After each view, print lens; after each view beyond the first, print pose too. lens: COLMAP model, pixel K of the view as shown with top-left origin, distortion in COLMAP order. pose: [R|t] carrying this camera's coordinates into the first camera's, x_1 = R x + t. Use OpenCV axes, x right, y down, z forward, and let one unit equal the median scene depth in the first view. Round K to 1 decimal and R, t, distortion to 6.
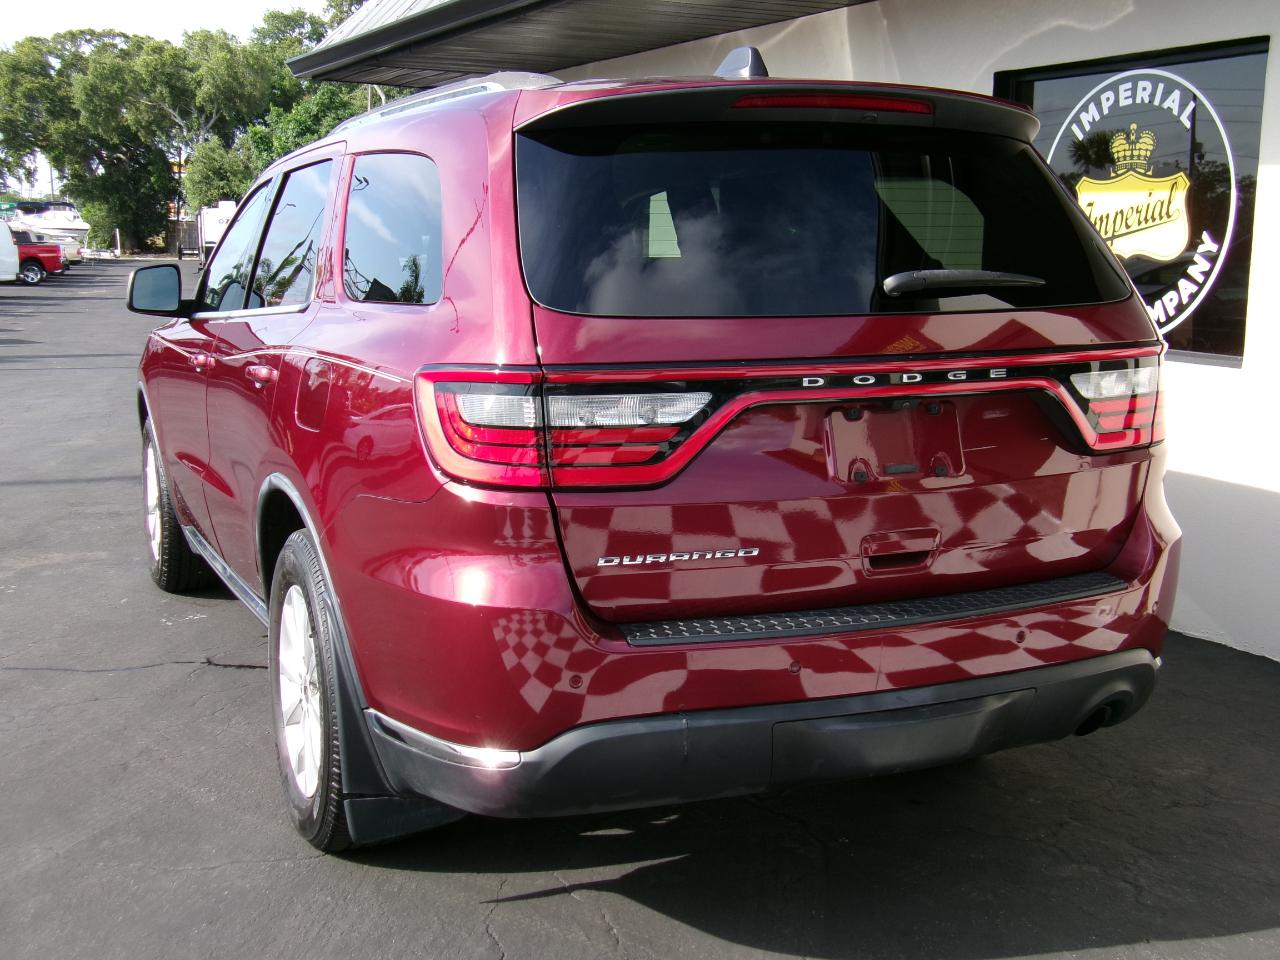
lens RADIAL K [[1566.7, 0, 646.9], [0, 1566.7, 487.3], [0, 0, 1]] dist [-0.008618, 0.000000]
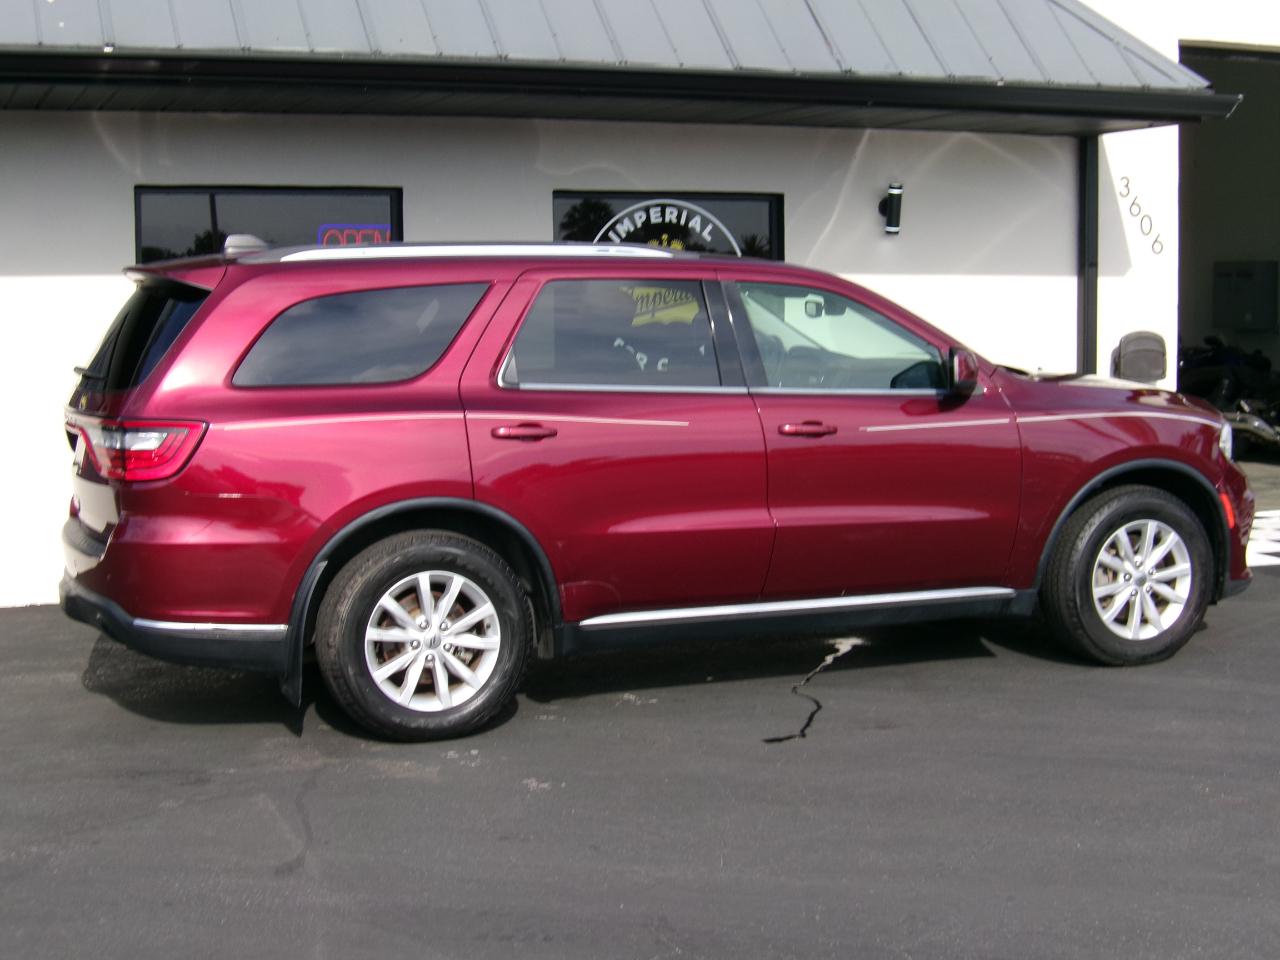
lens RADIAL K [[1973.8, 0, 640.0], [0, 1973.8, 488.7], [0, 0, 1]] dist [-0.119239, 0.000000]
pose [[0.096984, -0.110614, 0.989120, -1.625712], [0.167783, 0.981399, 0.093300, -0.177583], [-0.981042, 0.156909, 0.113740, 0.865477]]
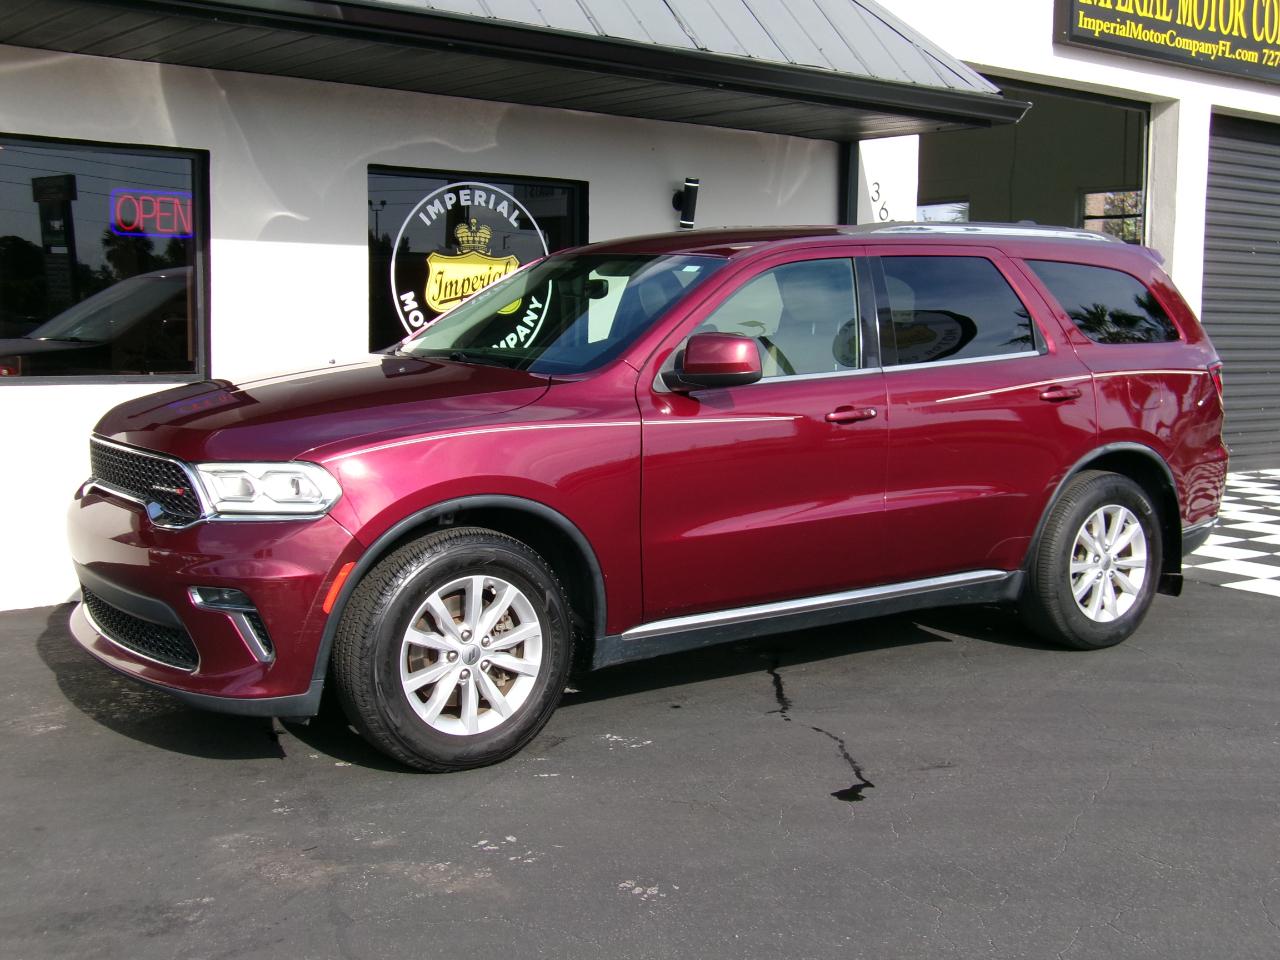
lens RADIAL K [[1566.7, 0, 646.2], [0, 1566.7, 482.5], [0, 0, 1]] dist [-0.008618, 0.000000]
pose [[-0.199360, -0.121332, 0.972386, -1.182183], [0.138929, 0.978782, 0.150613, -0.194222], [-0.970028, 0.165119, -0.178273, 1.169290]]
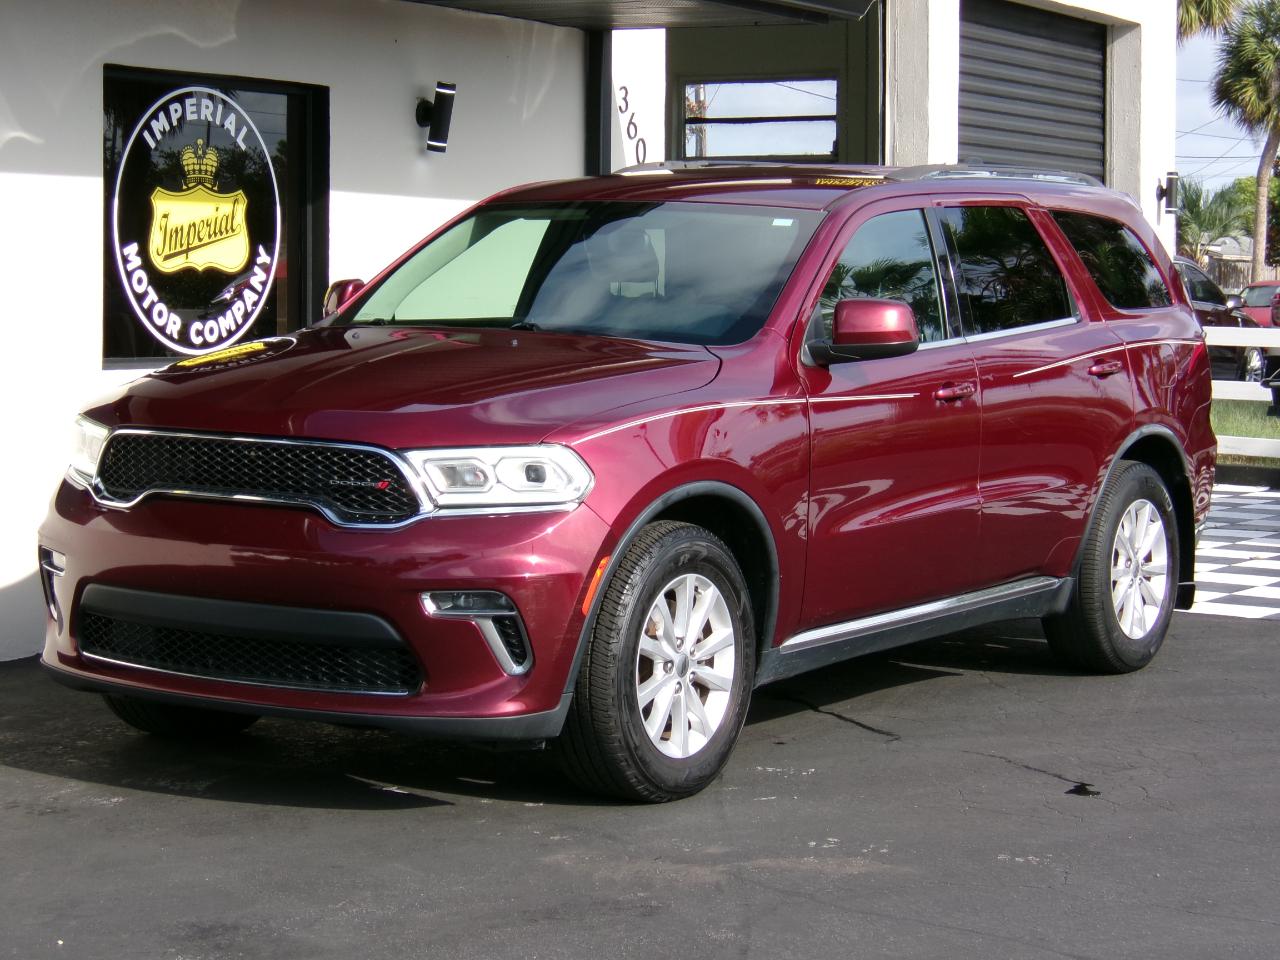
lens RADIAL K [[3045.5, 0, 637.9], [0, 3045.5, 488.1], [0, 0, 1]] dist [-0.175171, 0.000000]
pose [[-0.546781, -0.077811, 0.833652, -1.528649], [0.112894, 0.979728, 0.165491, -0.310148], [-0.829630, 0.184601, -0.526913, 1.880506]]
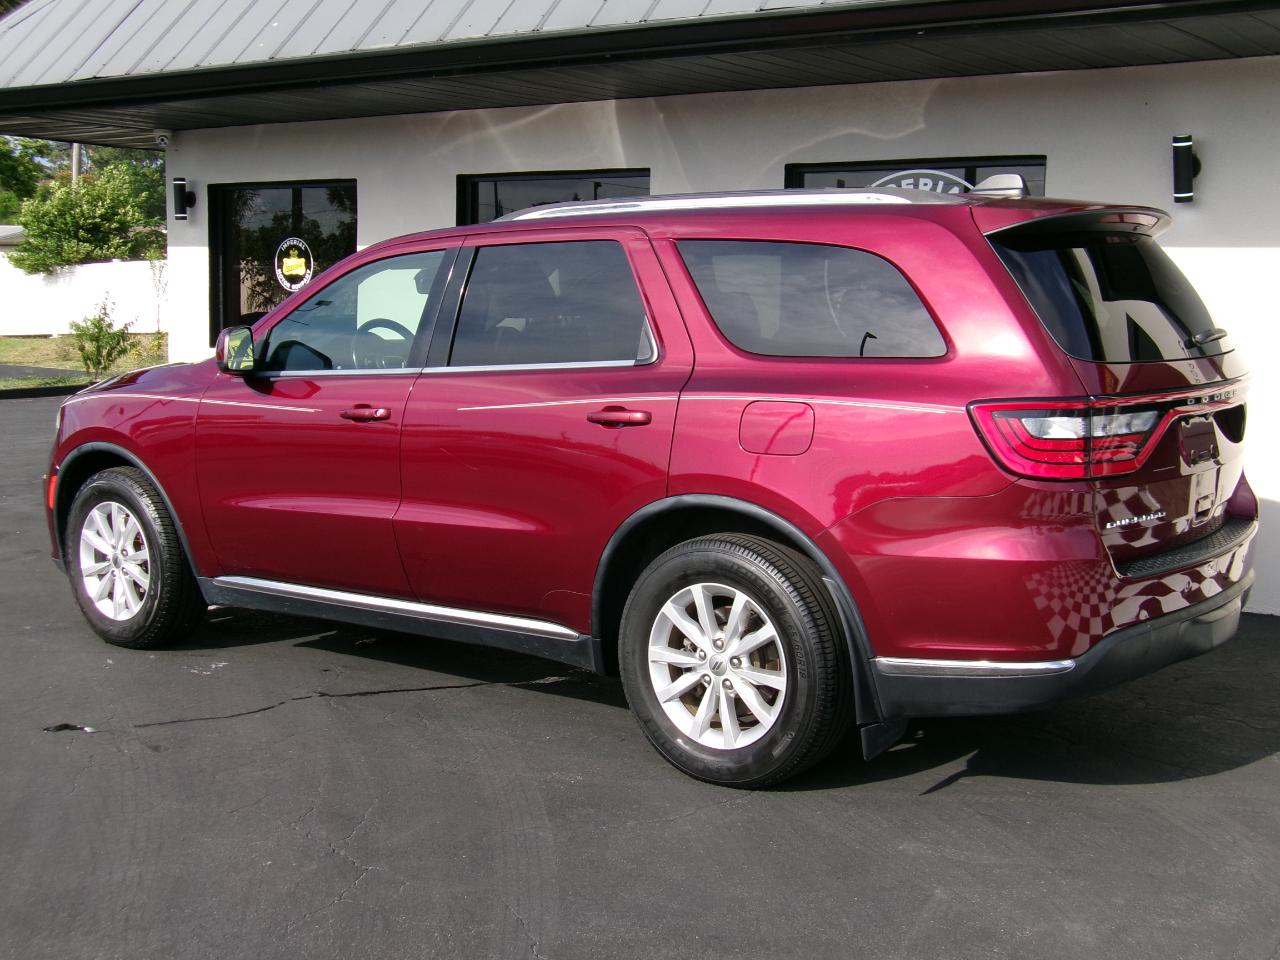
lens RADIAL K [[1566.7, 0, 647.9], [0, 1566.7, 486.2], [0, 0, 1]] dist [-0.008618, 0.000000]
pose [[0.875668, -0.064411, 0.478599, -0.555895], [0.076382, 0.997063, -0.005565, -0.007574], [-0.476835, 0.041430, 0.878016, -0.054226]]
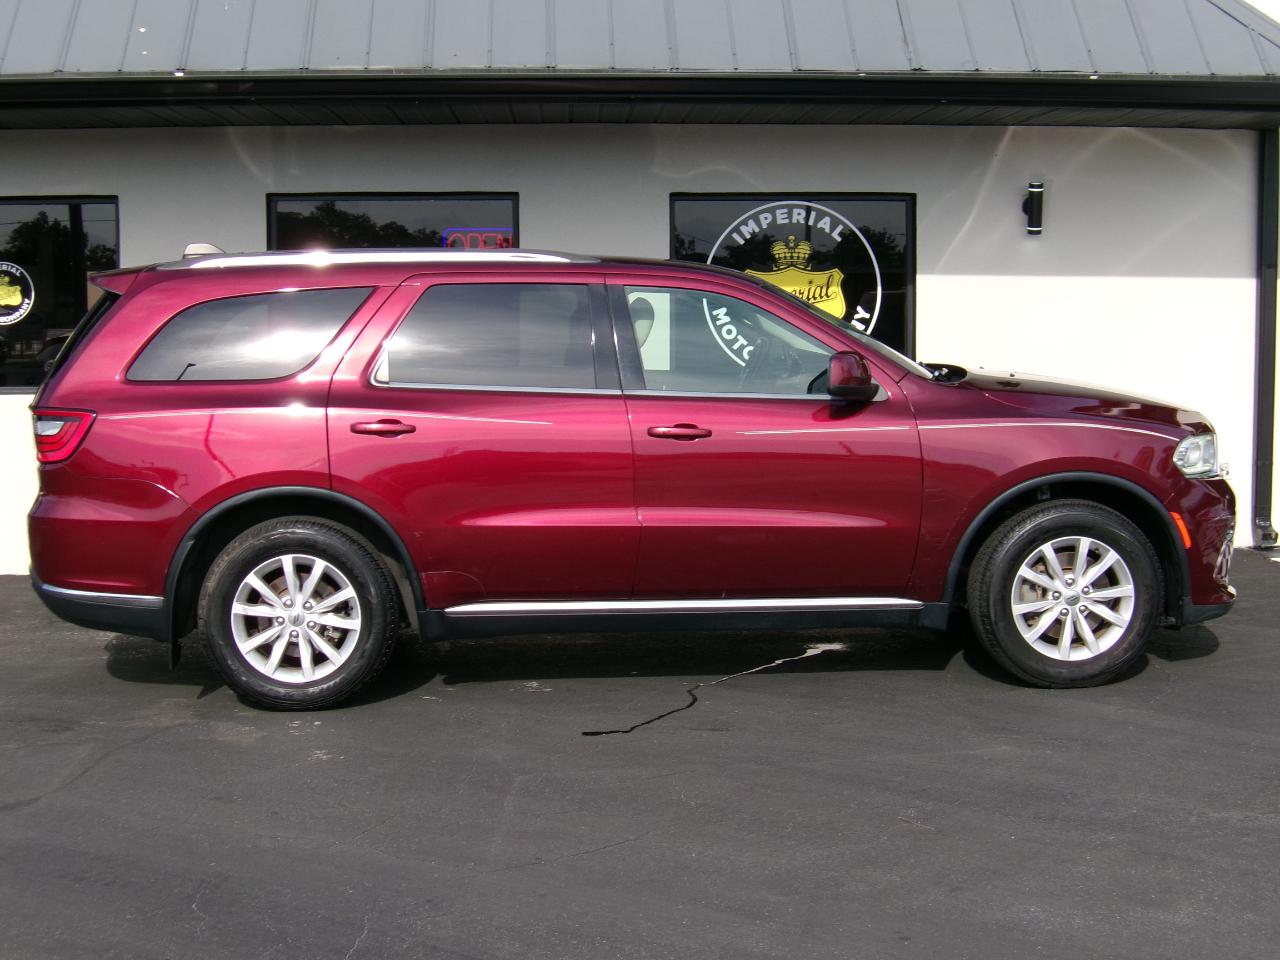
lens RADIAL K [[1973.8, 0, 640.0], [0, 1973.8, 489.0], [0, 0, 1]] dist [-0.119239, 0.000000]
pose [[0.406432, -0.105694, 0.907547, -1.535835], [0.156124, 0.986712, 0.044996, -0.101690], [-0.900244, 0.123402, 0.417532, 0.375565]]
